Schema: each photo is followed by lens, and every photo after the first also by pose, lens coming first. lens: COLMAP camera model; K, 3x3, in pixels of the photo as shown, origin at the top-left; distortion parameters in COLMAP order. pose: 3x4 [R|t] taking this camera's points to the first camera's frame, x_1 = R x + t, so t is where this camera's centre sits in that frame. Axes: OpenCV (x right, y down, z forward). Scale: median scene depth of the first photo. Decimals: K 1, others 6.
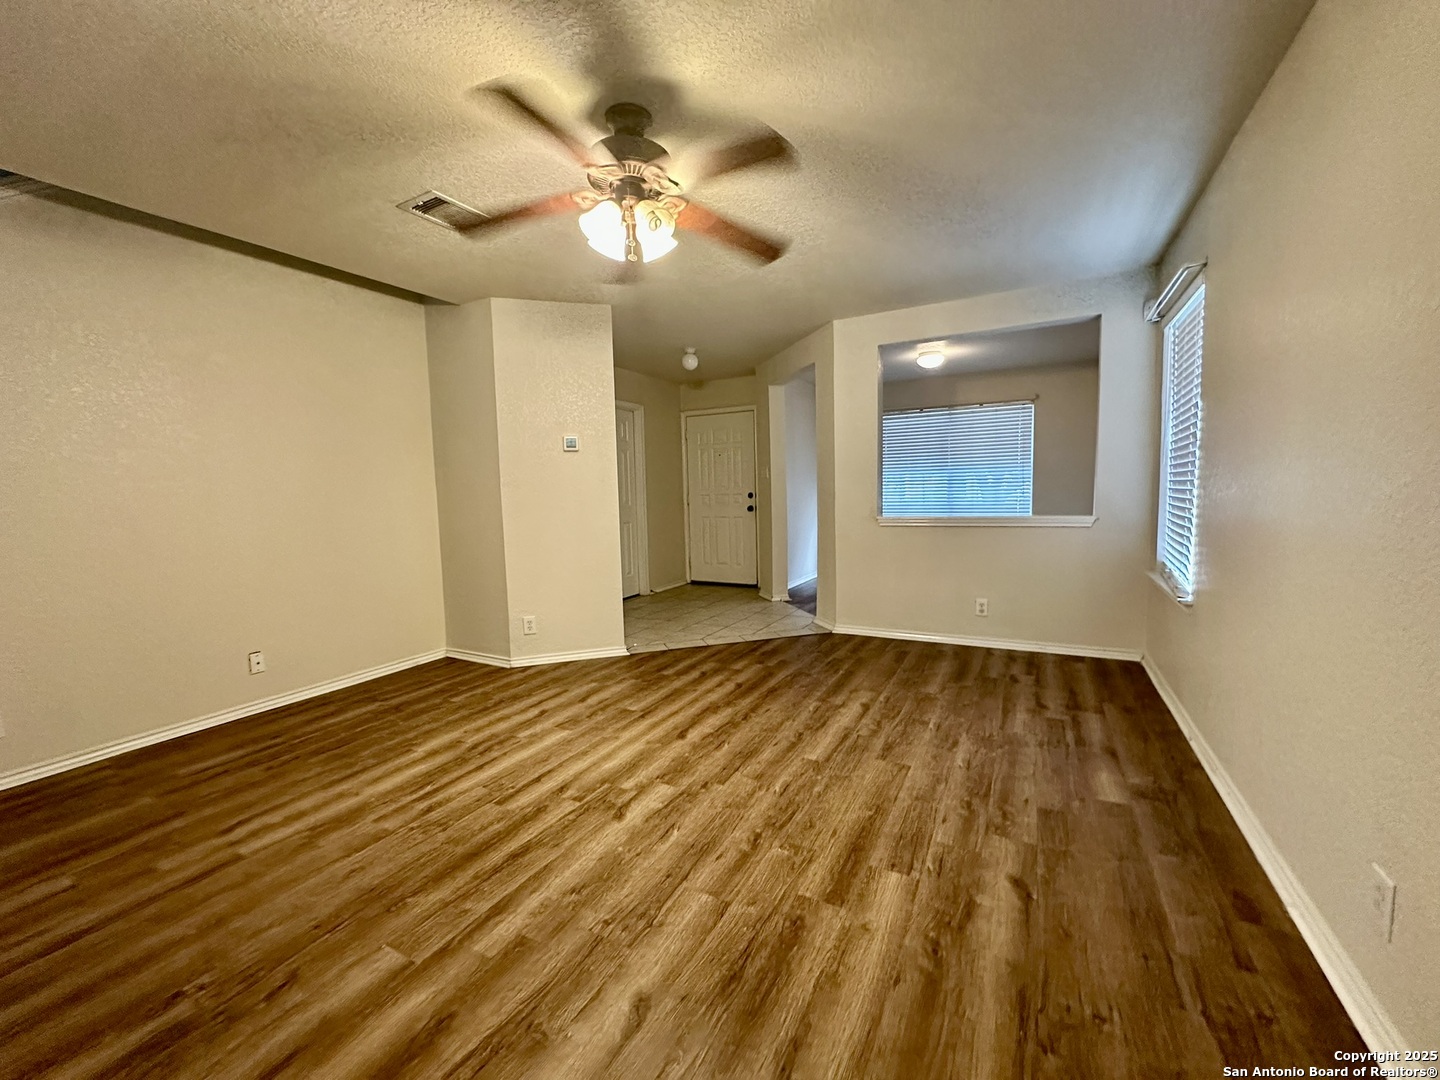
lens RADIAL K [[574.8, 0, 721.9], [0, 574.8, 541.6], [0, 0, 1]] dist [-0.001069, 0.000341]
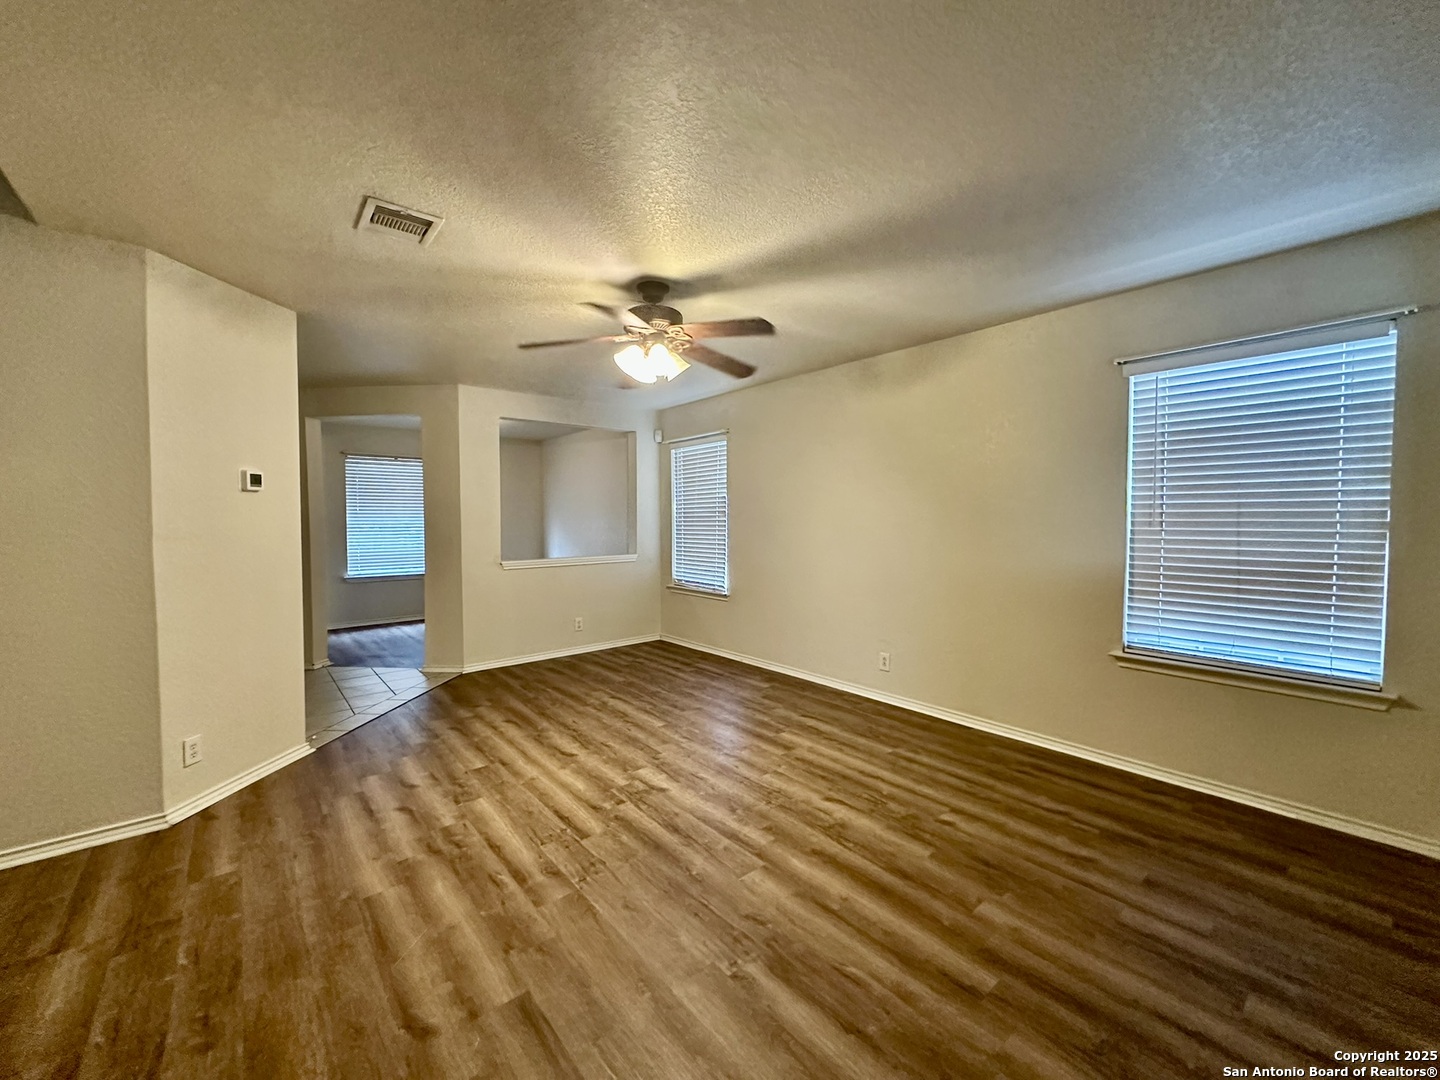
lens RADIAL K [[574.8, 0, 720.7], [0, 574.8, 538.6], [0, 0, 1]] dist [-0.001069, 0.000341]
pose [[0.364854, -0.009962, 0.931012, -1.179142], [0.081273, 0.996467, -0.021188, -0.054152], [-0.927511, 0.083396, 0.364374, 0.295131]]
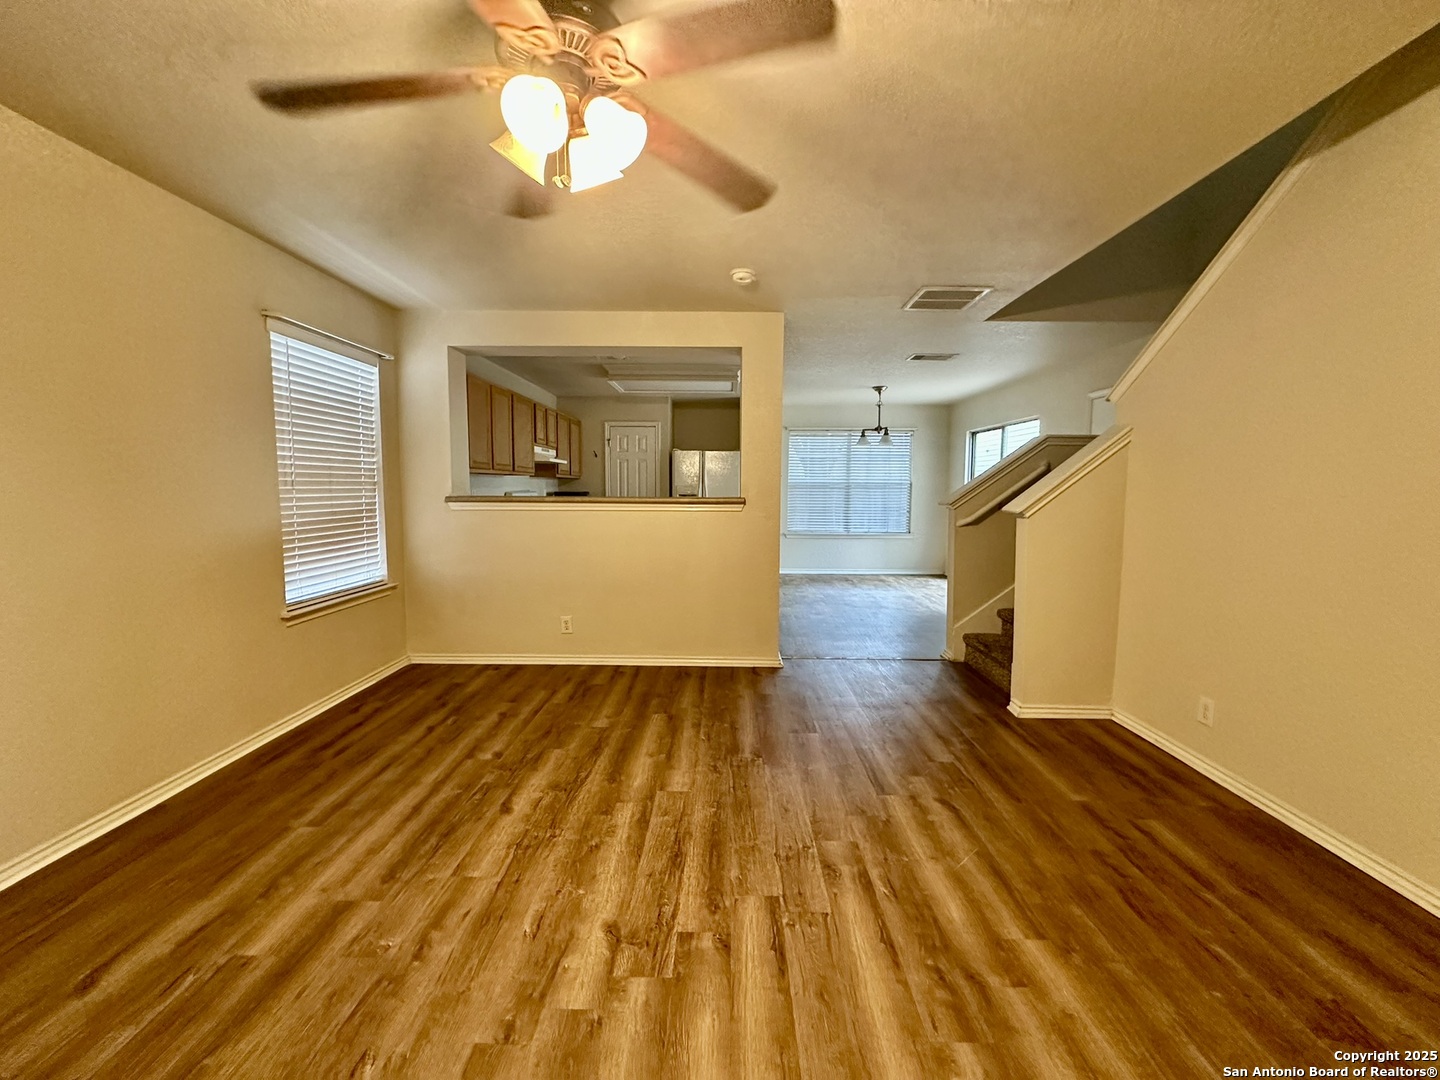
lens RADIAL K [[574.8, 0, 720.4], [0, 574.8, 532.7], [0, 0, 1]] dist [-0.001069, 0.000341]
pose [[-0.885935, 0.058025, -0.460166, 0.018091], [-0.026643, 0.984138, 0.175390, -0.176364], [0.463044, 0.167645, -0.870336, 1.444119]]
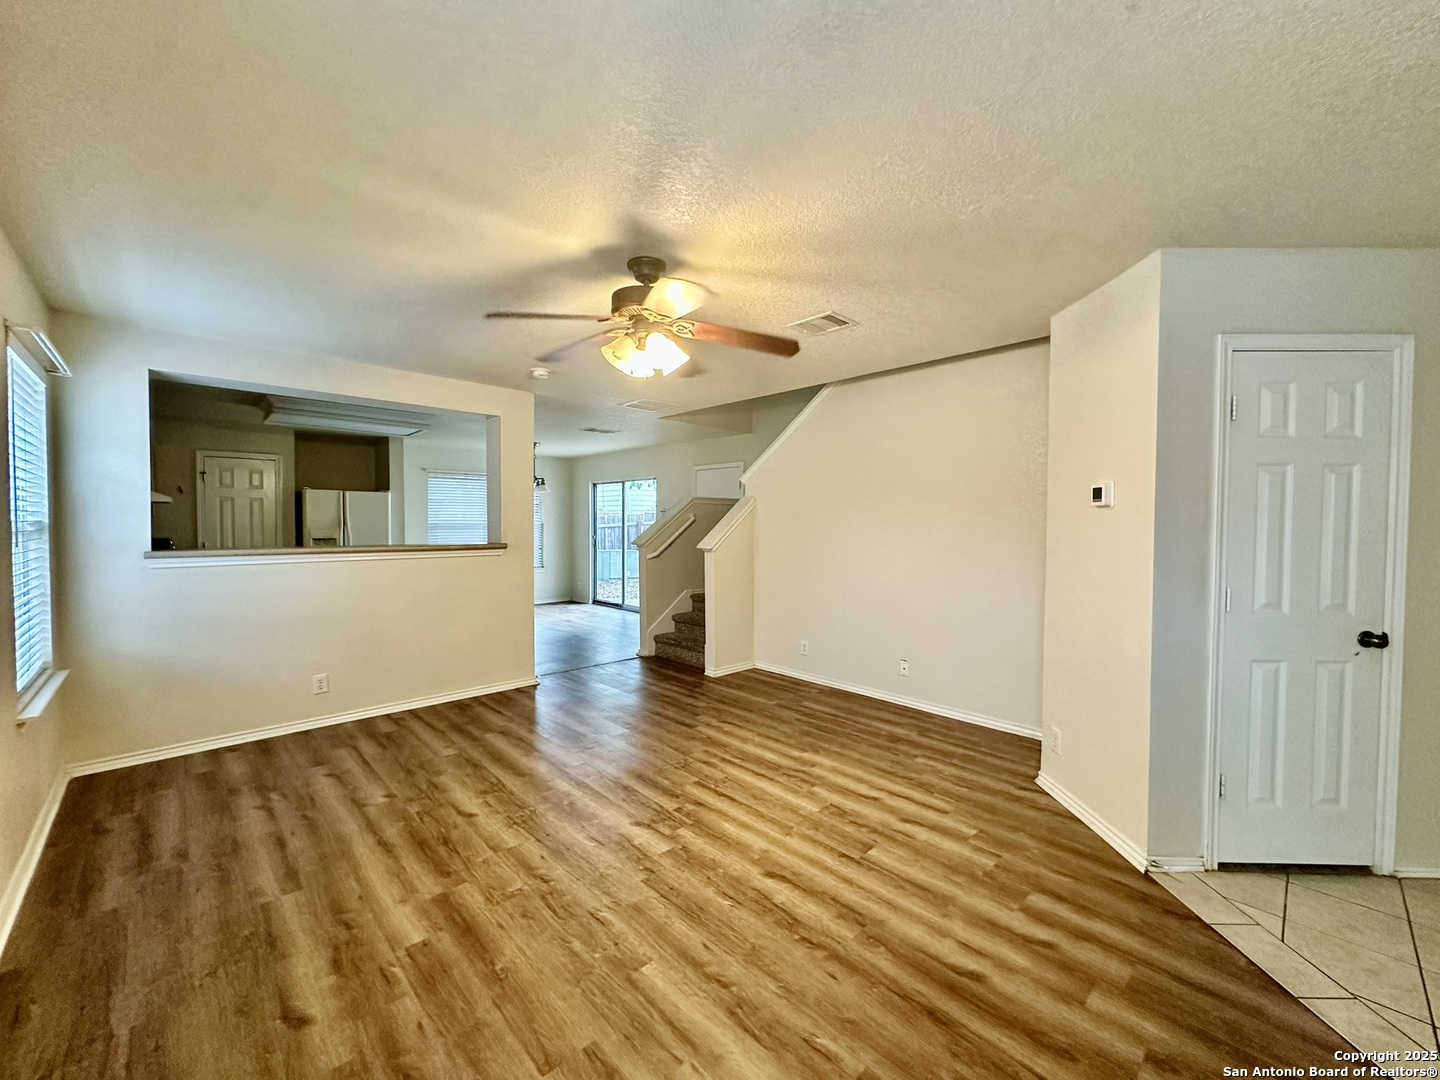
lens RADIAL K [[574.8, 0, 717.8], [0, 574.8, 540.9], [0, 0, 1]] dist [-0.001069, 0.000341]
pose [[-0.310131, 0.055482, -0.949074, 0.796666], [-0.085622, 0.992609, 0.086006, -0.221718], [0.946830, 0.107935, -0.303088, 1.278839]]
